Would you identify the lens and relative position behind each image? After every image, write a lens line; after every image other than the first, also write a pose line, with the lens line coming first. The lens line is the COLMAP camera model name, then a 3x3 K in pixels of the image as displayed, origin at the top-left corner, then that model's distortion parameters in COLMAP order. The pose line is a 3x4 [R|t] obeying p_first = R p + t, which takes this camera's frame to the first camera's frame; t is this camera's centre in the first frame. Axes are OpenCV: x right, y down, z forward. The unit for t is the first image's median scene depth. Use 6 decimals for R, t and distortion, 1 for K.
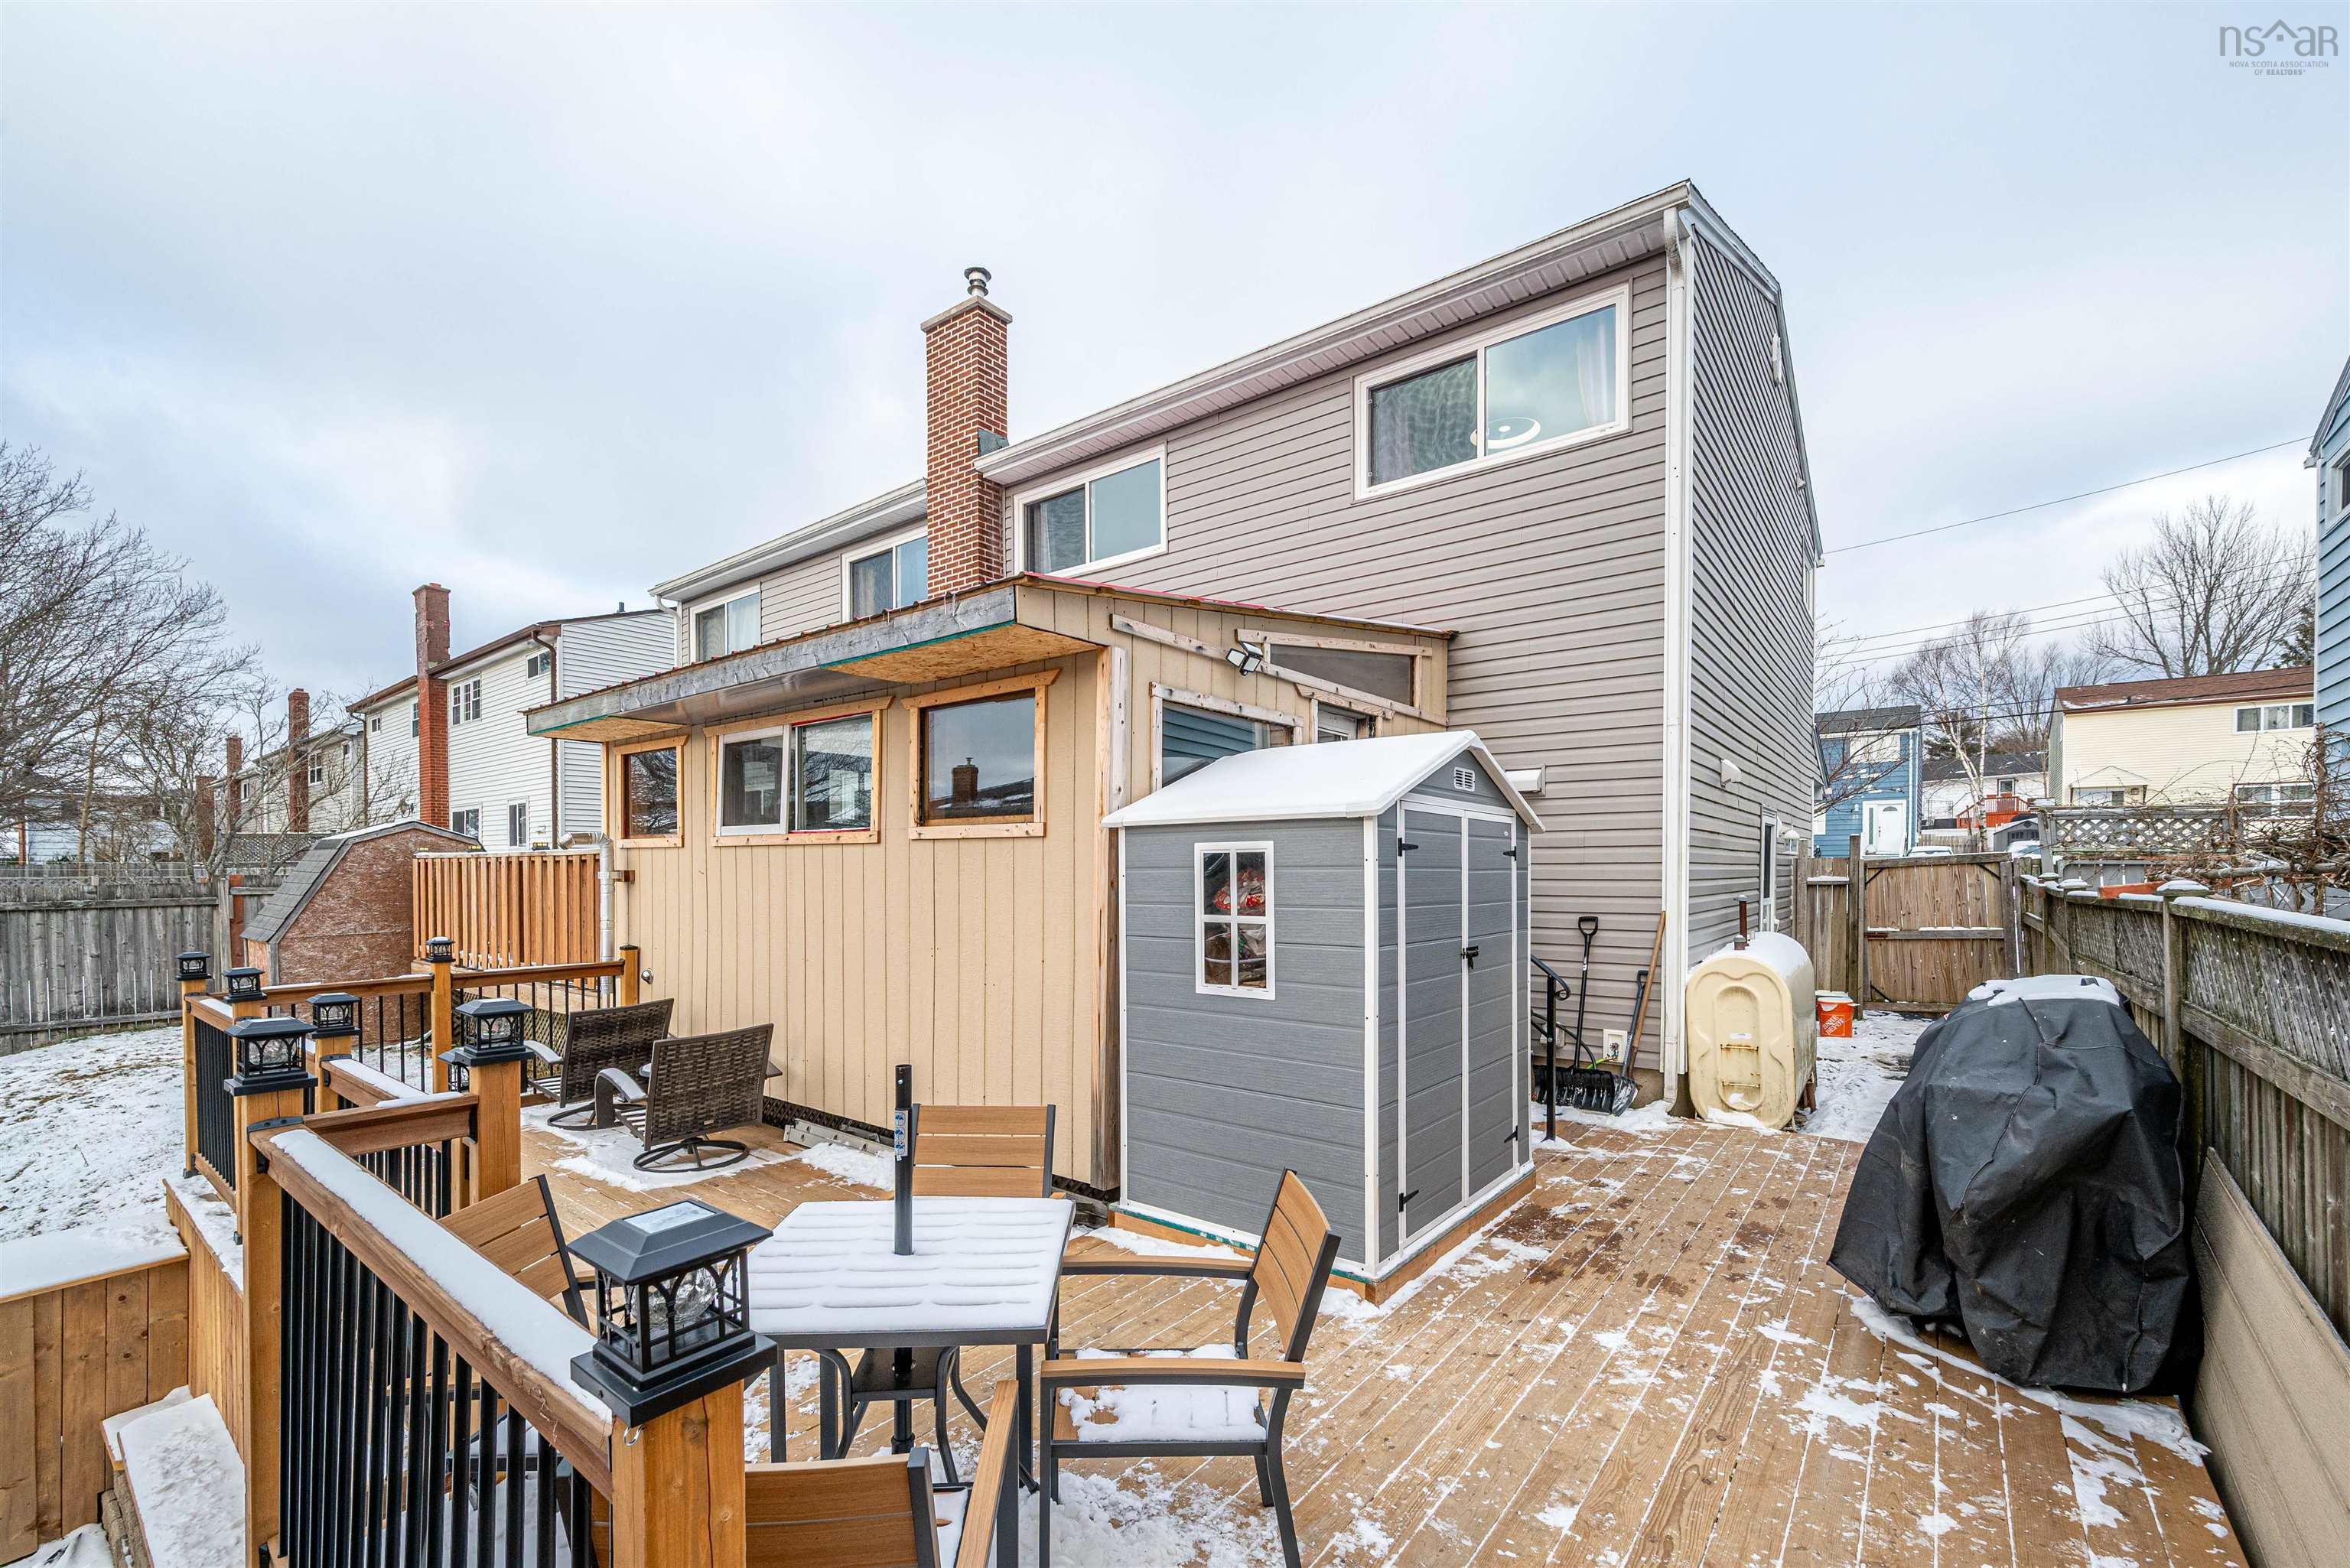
lens RADIAL K [[964.8, 0, 1187.5], [0, 964.8, 883.5], [0, 0, 1]] dist [-0.000623, -0.000101]
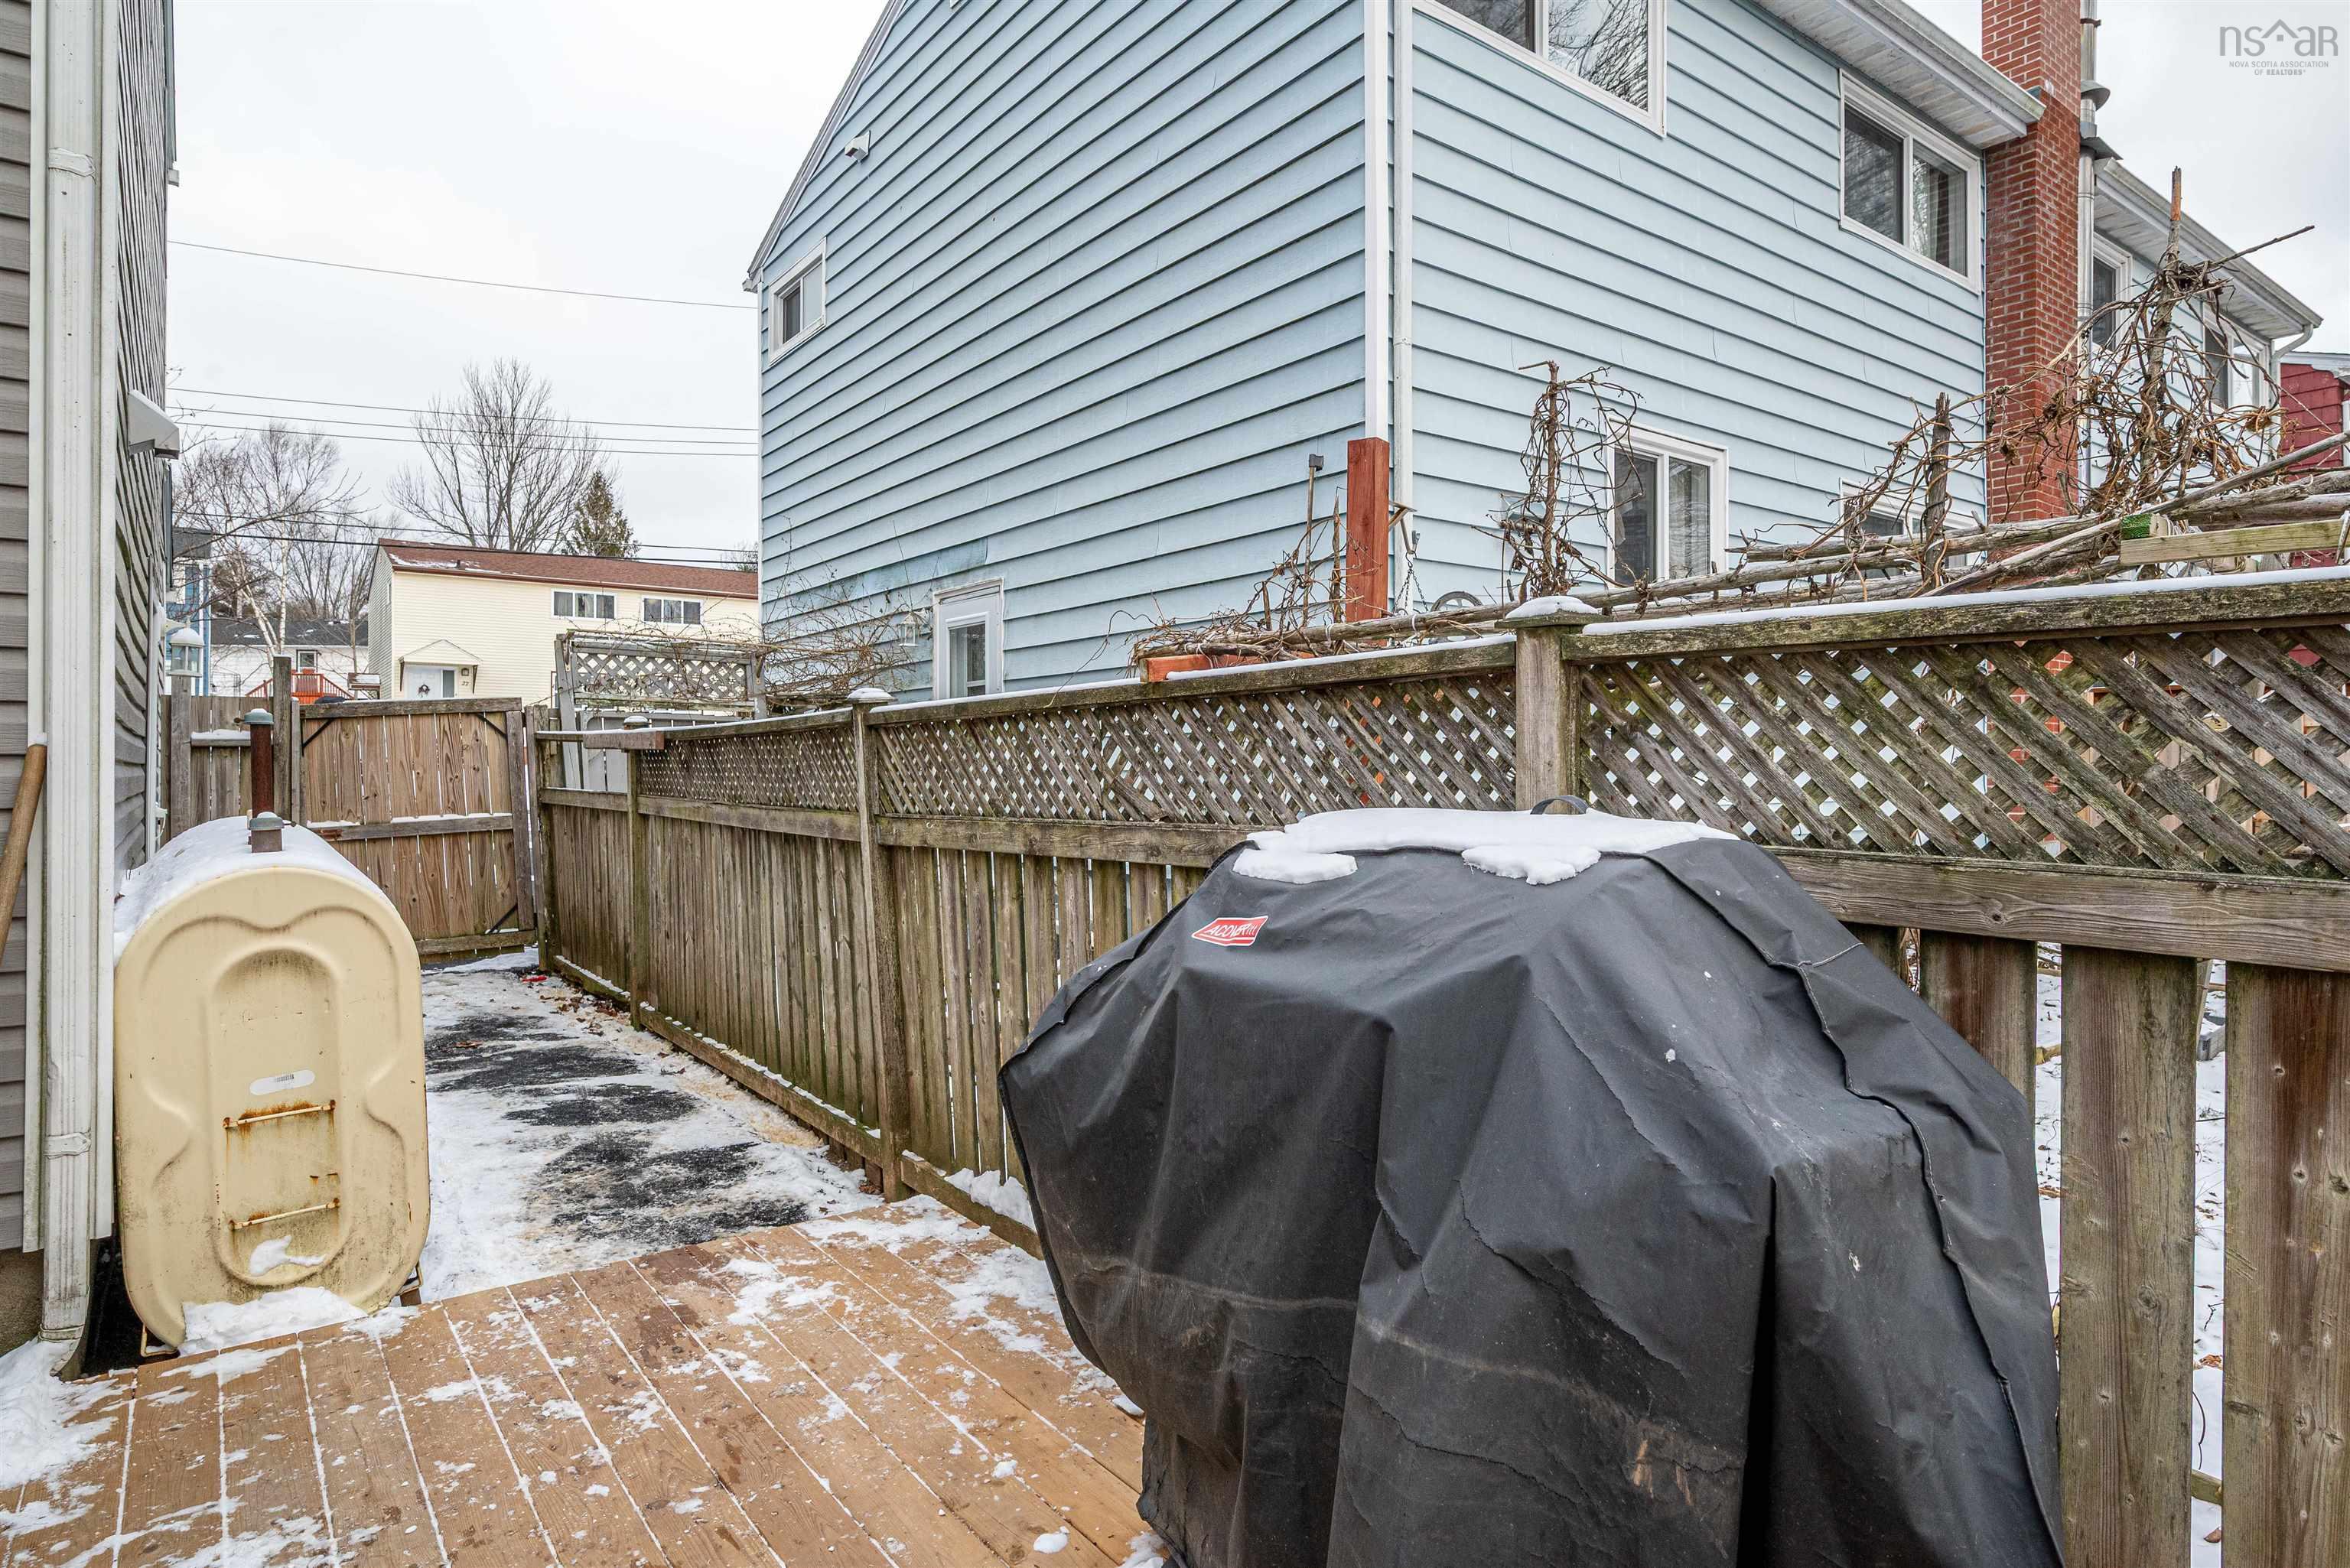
lens RADIAL K [[1306.4, 0, 1176.2], [0, 1306.4, 770.7], [0, 0, 1]] dist [0.007442, 0.001727]
pose [[0.268172, 0.001421, 0.963370, 0.108795], [0.011984, 0.999917, -0.004811, 0.027047], [-0.963296, 0.012836, 0.268133, 0.322622]]
